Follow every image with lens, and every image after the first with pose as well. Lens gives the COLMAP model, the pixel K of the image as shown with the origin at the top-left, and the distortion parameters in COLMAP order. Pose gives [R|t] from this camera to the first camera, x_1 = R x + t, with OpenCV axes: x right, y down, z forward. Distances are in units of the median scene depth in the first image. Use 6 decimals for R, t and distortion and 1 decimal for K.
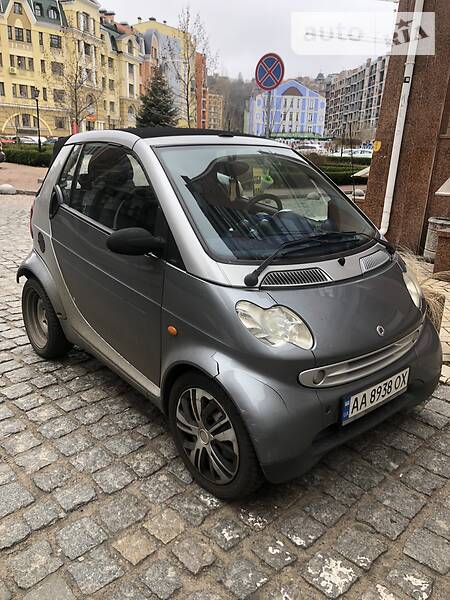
lens RADIAL K [[511.6, 0, 225.0], [0, 511.6, 300.0], [0, 0, 1]] dist [0.013183, -0.007190]
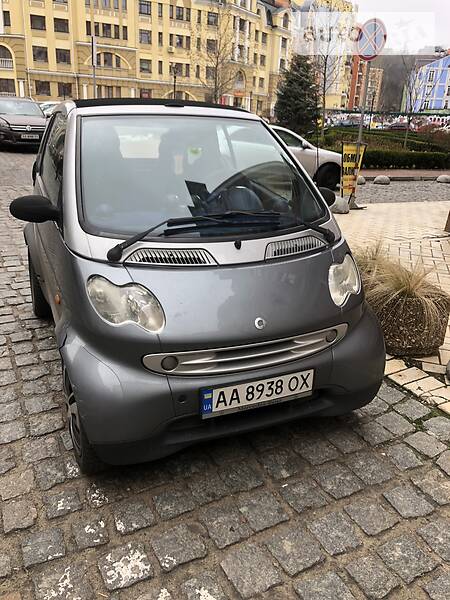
lens RADIAL K [[511.6, 0, 225.0], [0, 511.6, 300.0], [0, 0, 1]] dist [0.013183, -0.007190]
pose [[0.955259, 0.104587, -0.276661, 0.404697], [-0.093440, 0.994202, 0.053210, -0.018790], [0.280622, -0.024978, 0.959493, 0.098275]]
